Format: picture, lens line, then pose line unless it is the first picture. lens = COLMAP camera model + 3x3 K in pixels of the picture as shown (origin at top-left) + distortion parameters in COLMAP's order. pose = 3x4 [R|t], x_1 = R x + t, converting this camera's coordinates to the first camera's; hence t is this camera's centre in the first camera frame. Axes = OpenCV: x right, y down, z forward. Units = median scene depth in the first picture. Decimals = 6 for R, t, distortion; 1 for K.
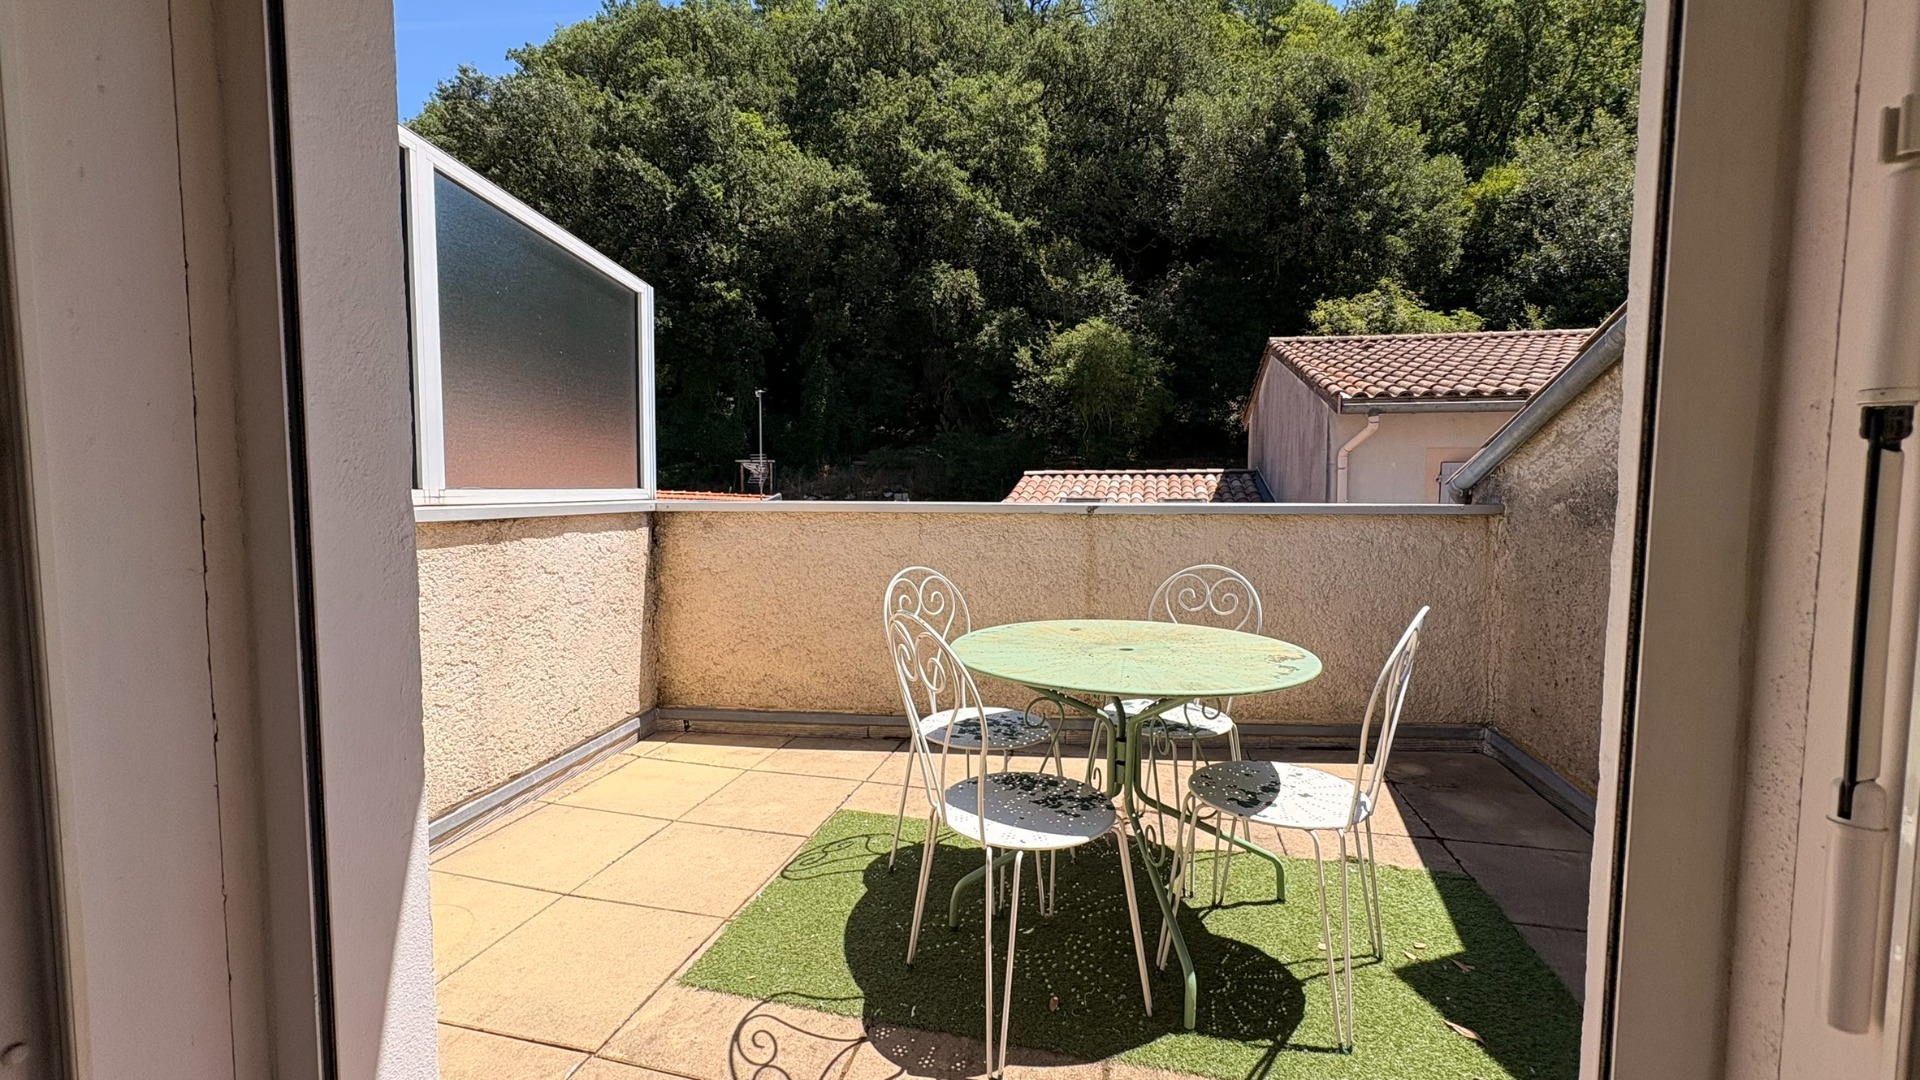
lens RADIAL K [[768.8, 0, 957.0], [0, 768.8, 543.2], [0, 0, 1]] dist [0.002212, 0.000887]
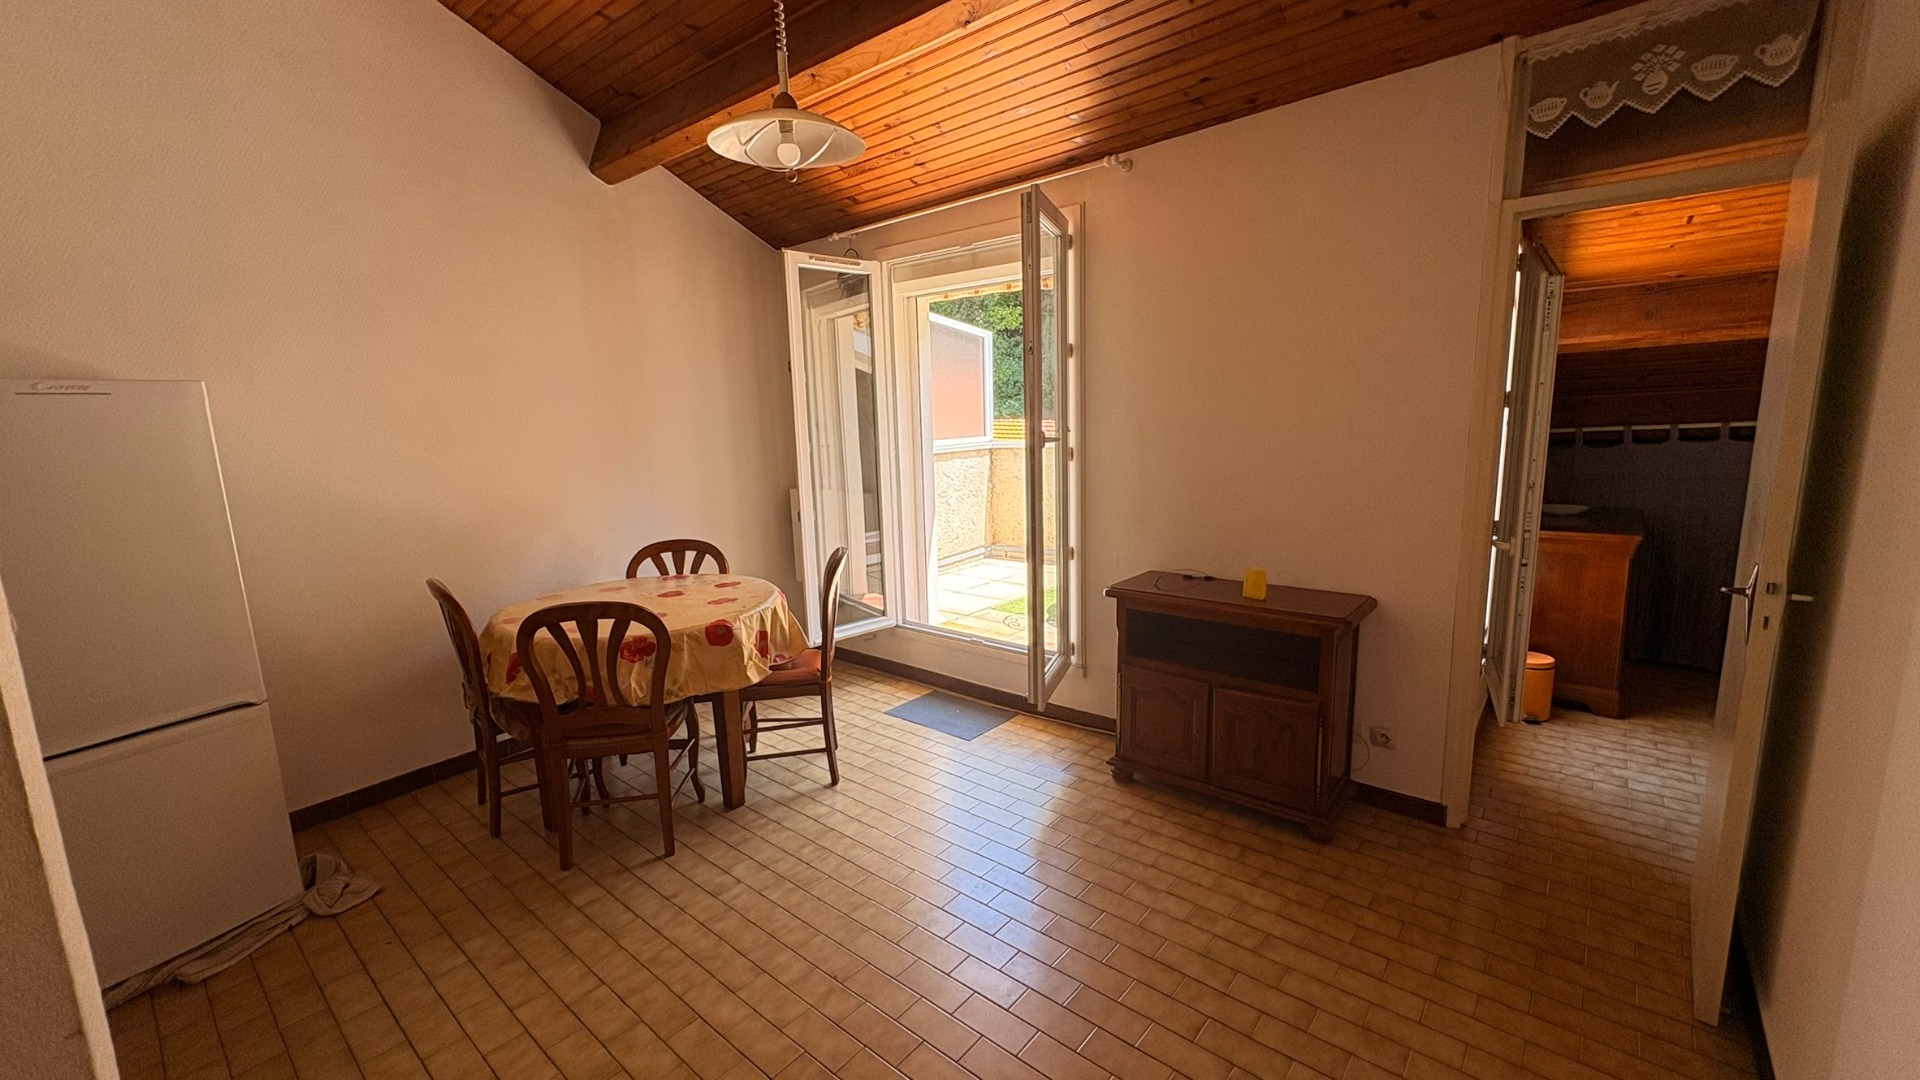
lens RADIAL K [[768.8, 0, 959.1], [0, 768.8, 540.5], [0, 0, 1]] dist [0.002212, 0.000887]
pose [[0.904232, 0.041503, -0.425021, 0.098655], [0.001944, 0.994856, 0.101281, -0.000717], [0.427038, -0.092408, 0.899499, -0.217359]]
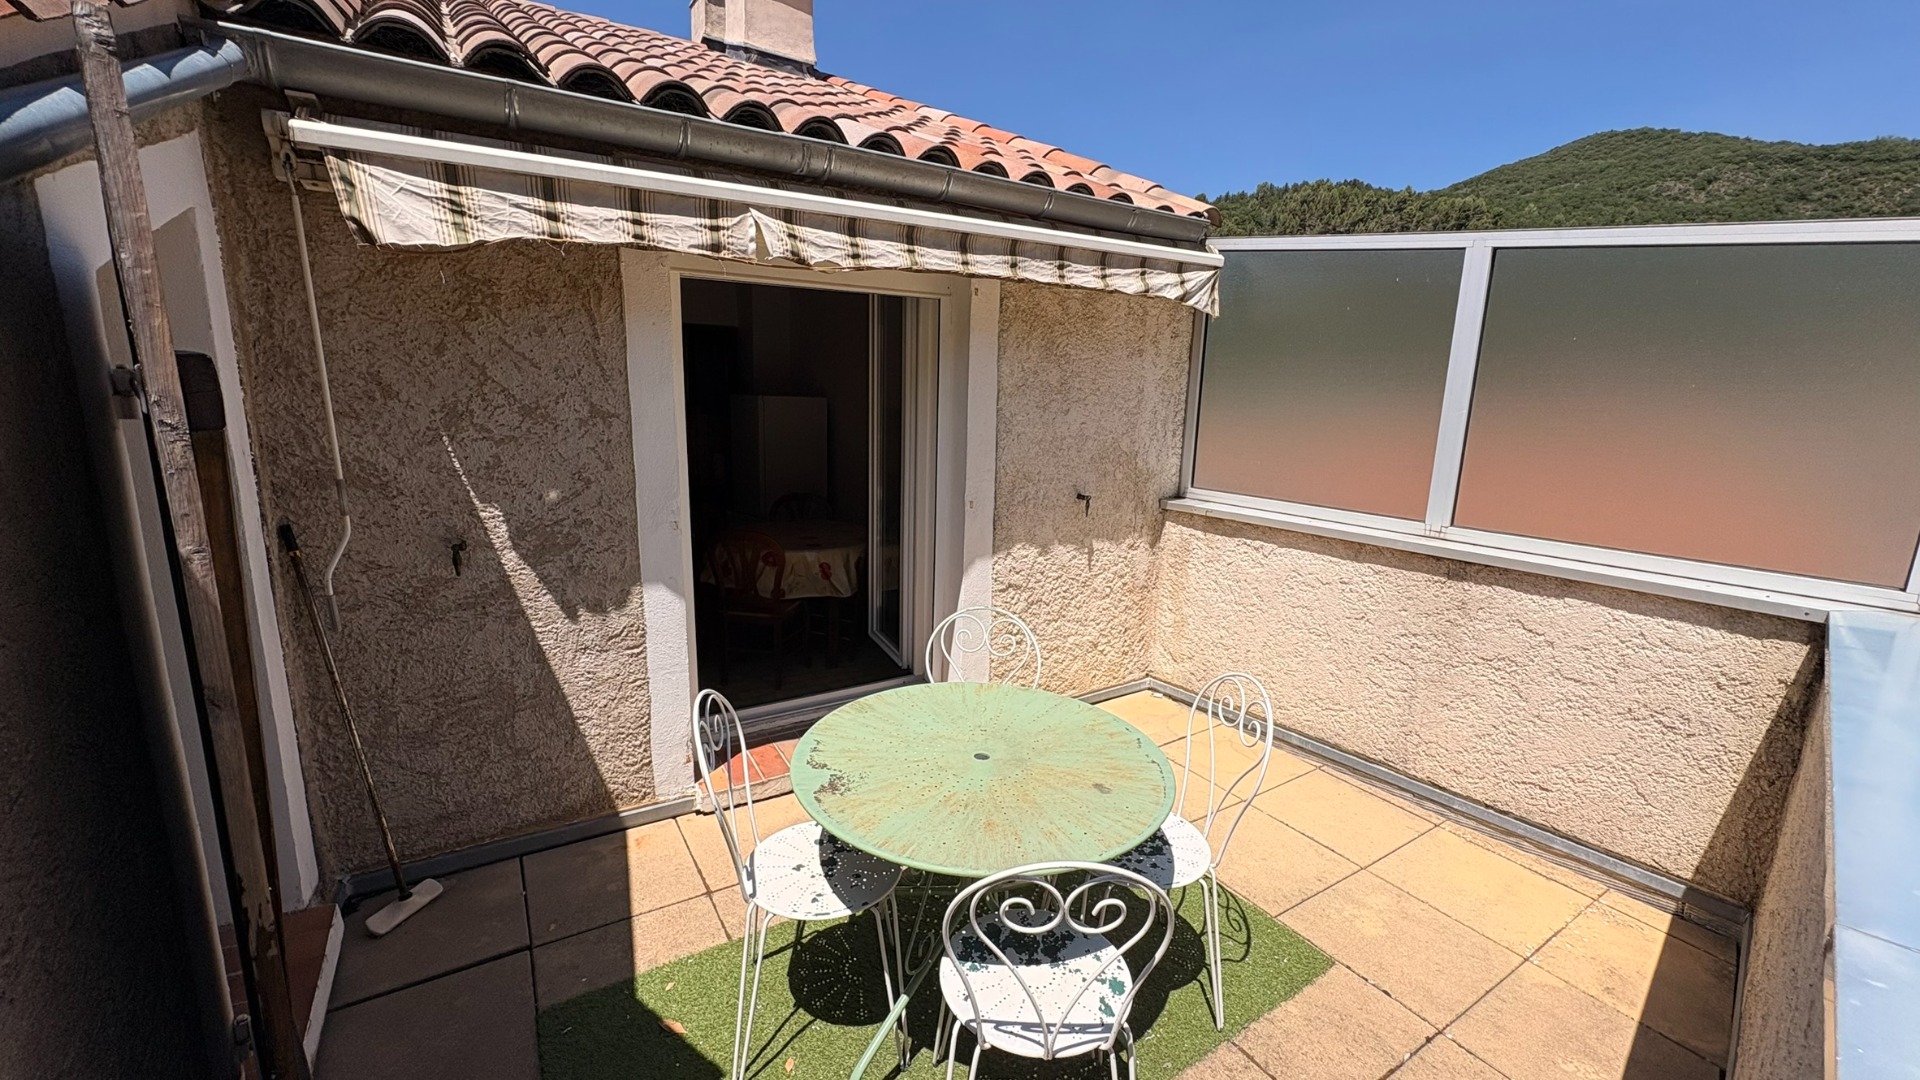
lens RADIAL K [[768.8, 0, 967.9], [0, 768.8, 542.8], [0, 0, 1]] dist [0.002212, 0.000887]
pose [[-0.685244, 0.125960, -0.717338, 0.125066], [-0.078891, 0.966298, 0.245038, -0.049723], [0.724028, 0.224502, -0.652213, 0.220111]]
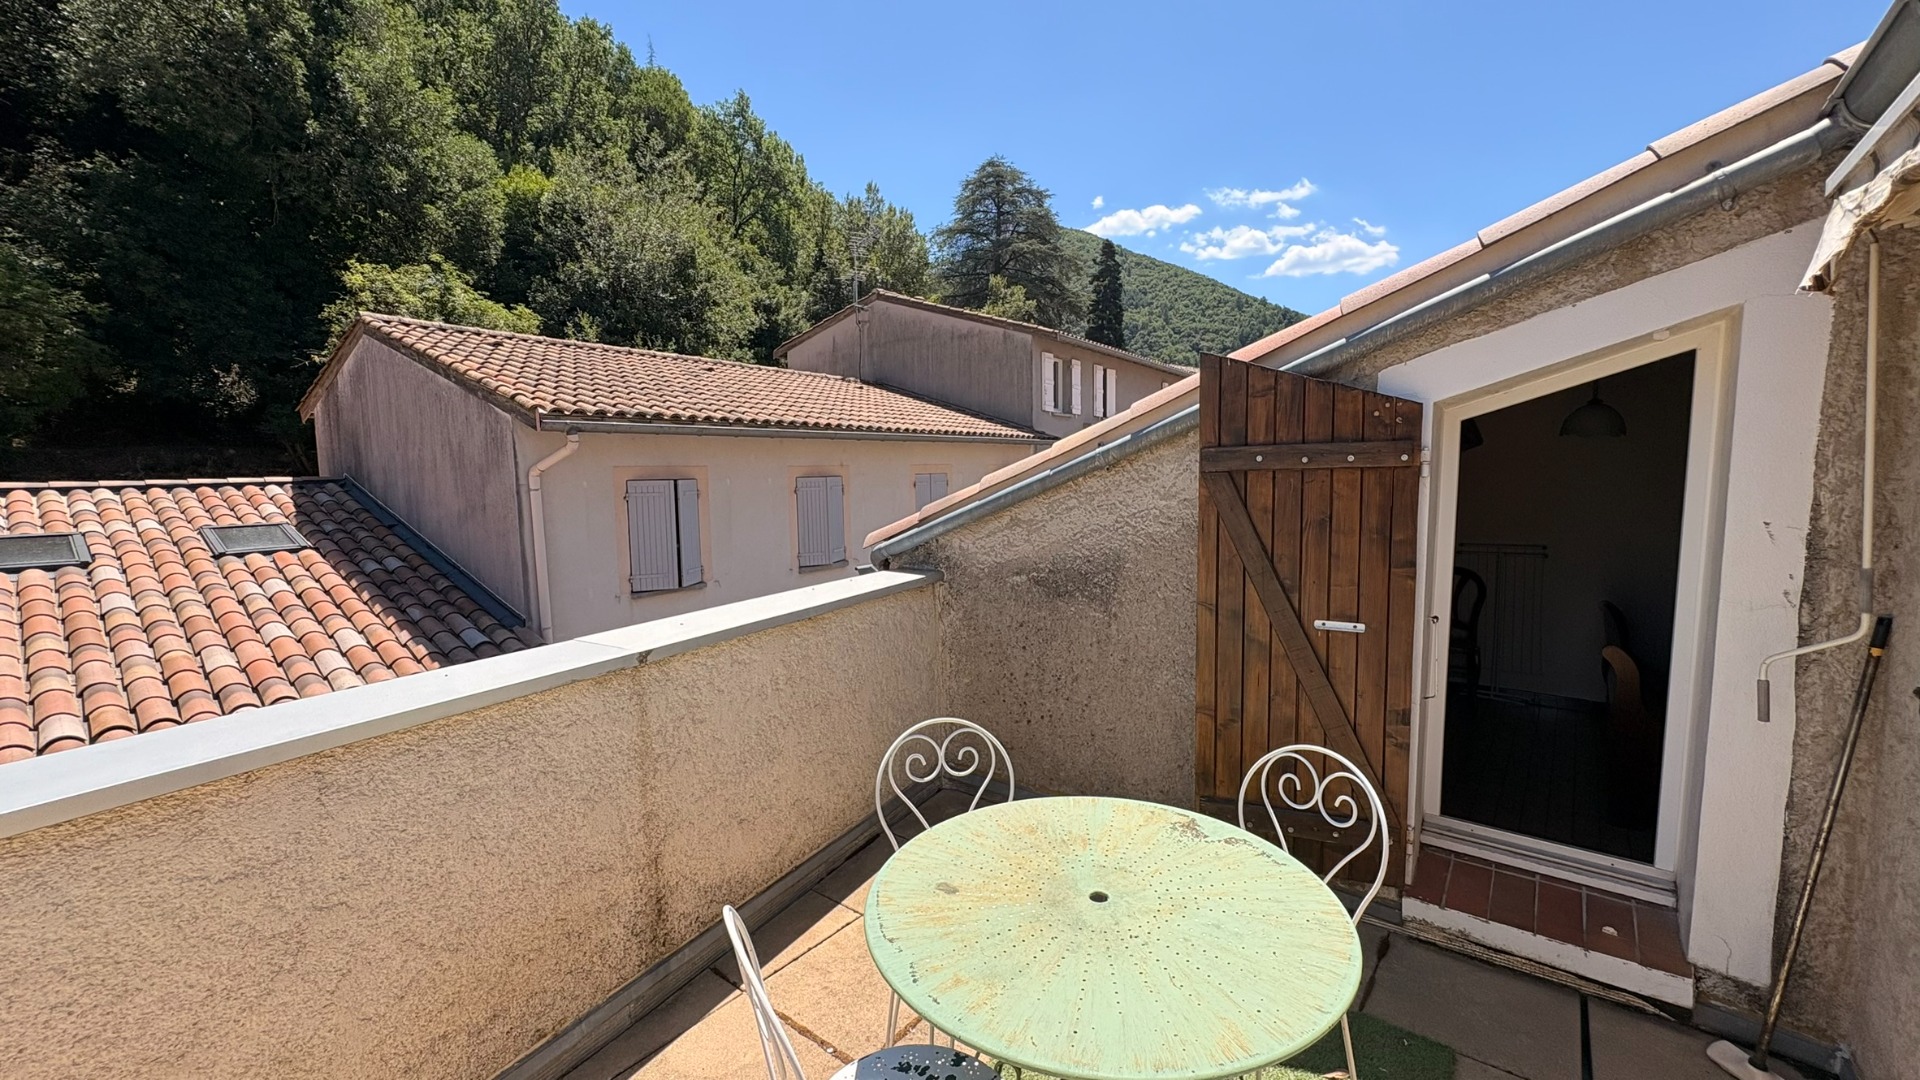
lens RADIAL K [[768.8, 0, 977.5], [0, 768.8, 541.5], [0, 0, 1]] dist [0.002212, 0.000887]
pose [[0.406145, -0.095372, 0.908818, -0.068151], [0.077730, 0.994540, 0.069631, -0.038250], [-0.910497, 0.042362, 0.411341, 0.108957]]
